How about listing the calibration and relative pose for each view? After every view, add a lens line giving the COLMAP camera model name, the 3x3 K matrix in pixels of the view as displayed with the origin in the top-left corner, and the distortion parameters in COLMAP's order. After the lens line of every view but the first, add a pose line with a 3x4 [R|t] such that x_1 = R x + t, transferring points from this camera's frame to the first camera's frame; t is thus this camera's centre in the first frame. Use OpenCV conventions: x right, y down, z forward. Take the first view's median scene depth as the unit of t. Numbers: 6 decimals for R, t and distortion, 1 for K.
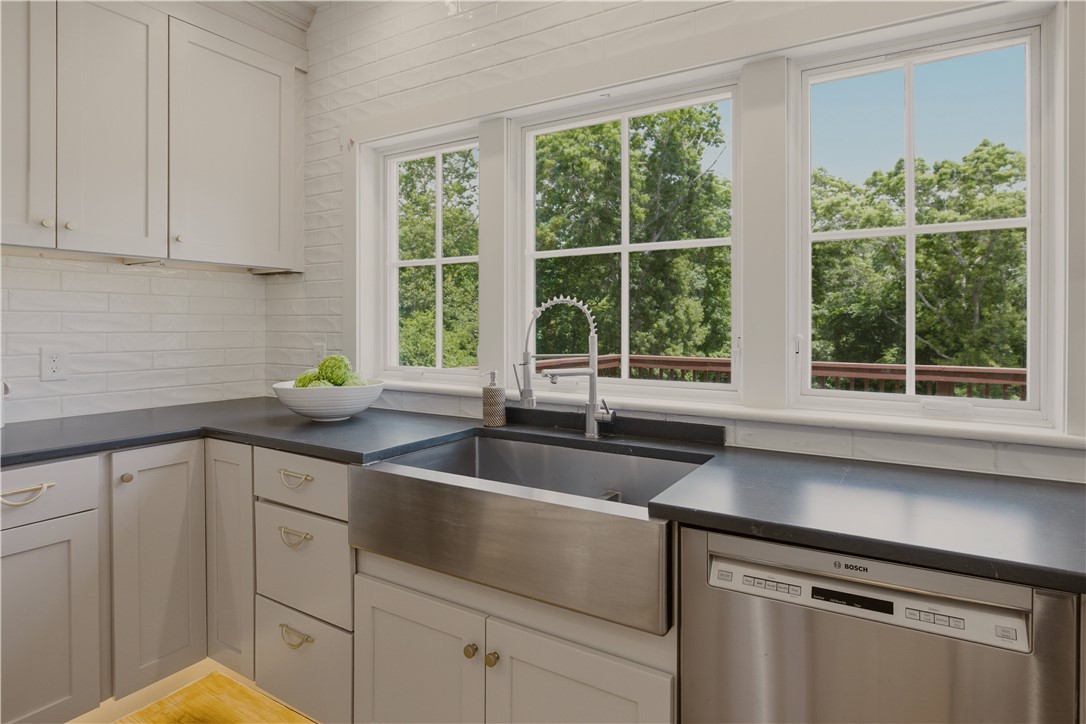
lens RADIAL K [[592.9, 0, 549.2], [0, 592.9, 324.1], [0, 0, 1]] dist [-0.011759, -0.001837]
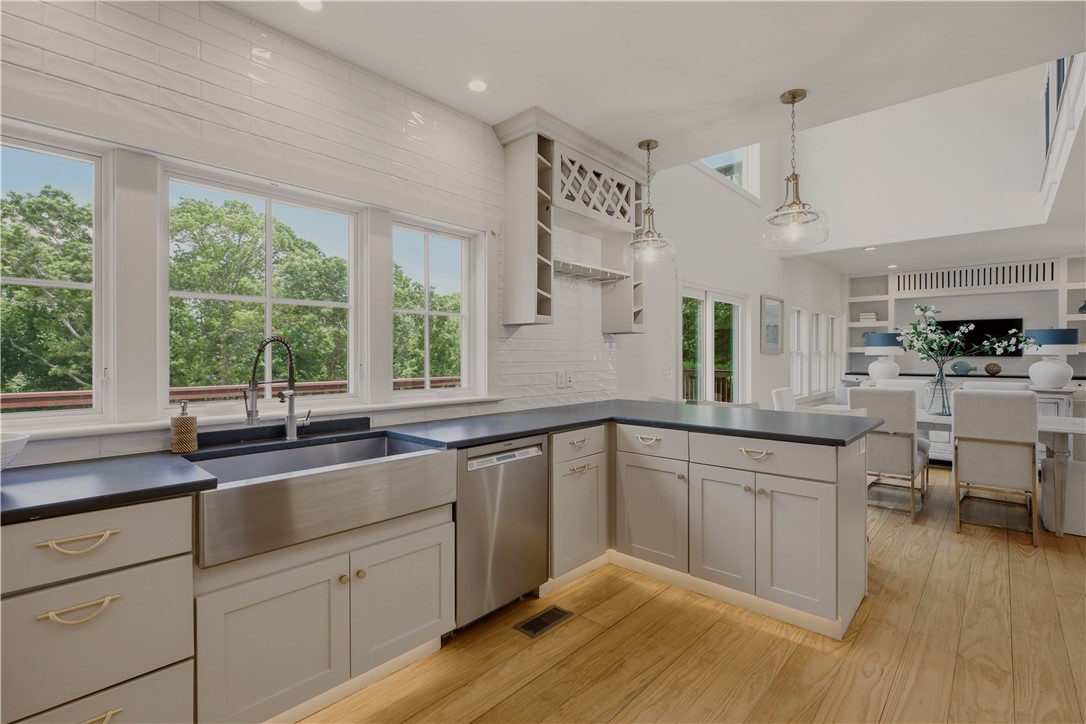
lens RADIAL K [[495.8, 0, 538.3], [0, 495.8, 358.4], [0, 0, 1]] dist [-0.002298, 0.000166]
pose [[0.207279, -0.011761, 0.978211, -0.867508], [-0.001617, 0.999922, 0.012365, -0.012647], [-0.978280, -0.004144, 0.207244, 0.187753]]
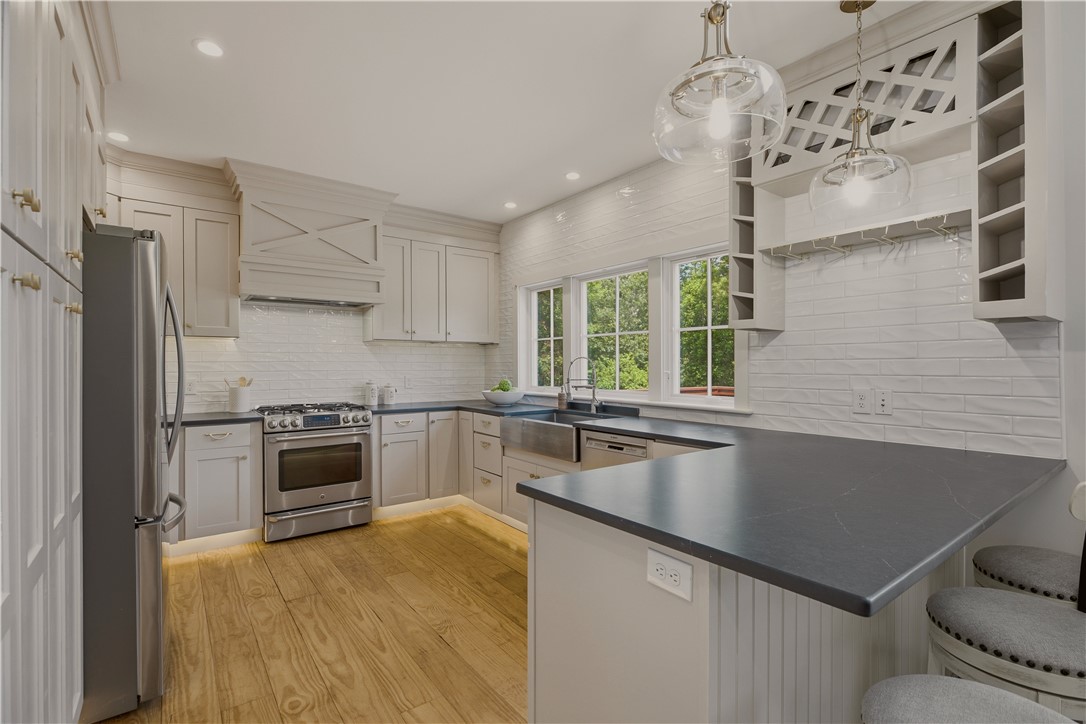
lens RADIAL K [[495.8, 0, 546.5], [0, 495.8, 365.5], [0, 0, 1]] dist [-0.002298, 0.000166]
pose [[0.928602, -0.003712, -0.371059, 0.608654], [0.003812, 0.999993, -0.000463, -0.004707], [0.371058, -0.000984, 0.928609, -0.915233]]
